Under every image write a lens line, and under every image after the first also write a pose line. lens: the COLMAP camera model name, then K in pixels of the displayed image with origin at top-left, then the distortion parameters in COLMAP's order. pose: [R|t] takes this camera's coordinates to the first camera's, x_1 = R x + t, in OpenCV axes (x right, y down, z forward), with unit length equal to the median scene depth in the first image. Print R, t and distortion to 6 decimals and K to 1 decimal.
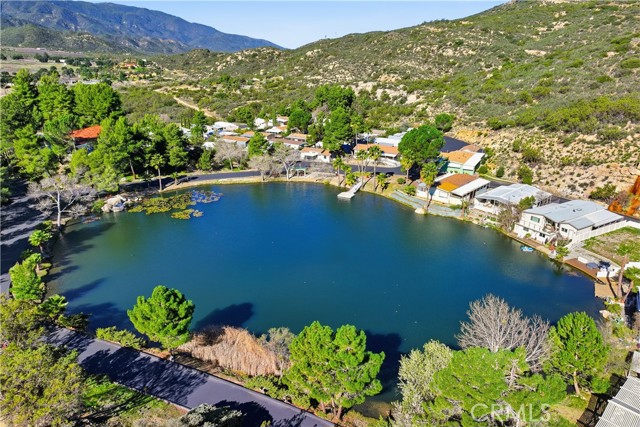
lens RADIAL K [[449.6, 0, 321.7], [0, 449.6, 213.5], [0, 0, 1]] dist [0.000124, 0.016349]
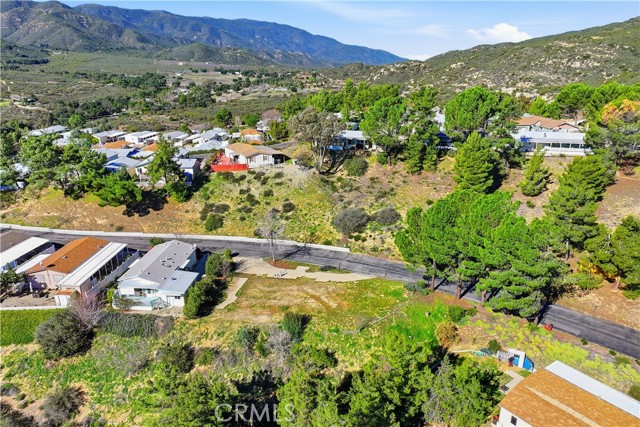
lens RADIAL K [[449.6, 0, 322.9], [0, 449.6, 231.4], [0, 0, 1]] dist [0.000124, 0.016349]
pose [[0.972259, 0.073218, -0.222152, -0.086708], [-0.069794, 0.997291, 0.023235, 0.119378], [0.223252, -0.007086, 0.974735, -0.366160]]
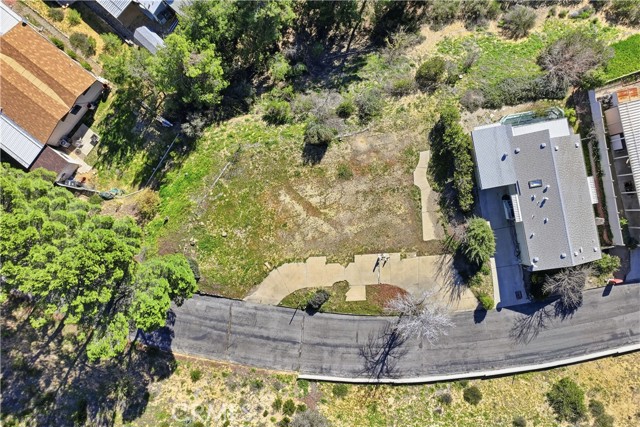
lens RADIAL K [[449.6, 0, 322.2], [0, 449.6, 210.8], [0, 0, 1]] dist [0.000124, 0.016349]
pose [[-0.999781, 0.017280, -0.011813, -0.117942], [-0.016882, -0.332022, 0.943120, 0.049225], [0.012375, 0.943113, 0.332241, -0.269678]]
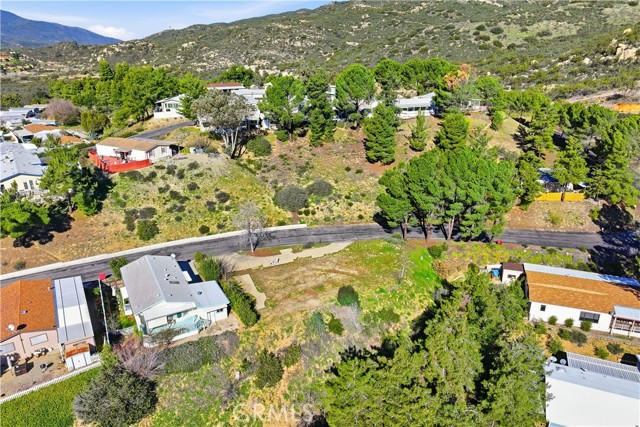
lens RADIAL K [[449.6, 0, 324.8], [0, 449.6, 211.3], [0, 0, 1]] dist [0.000124, 0.016349]
pose [[0.937377, -0.133381, 0.321767, -0.160708], [0.127083, 0.991061, 0.040602, 0.118185], [-0.324306, 0.002832, 0.945948, -0.366068]]
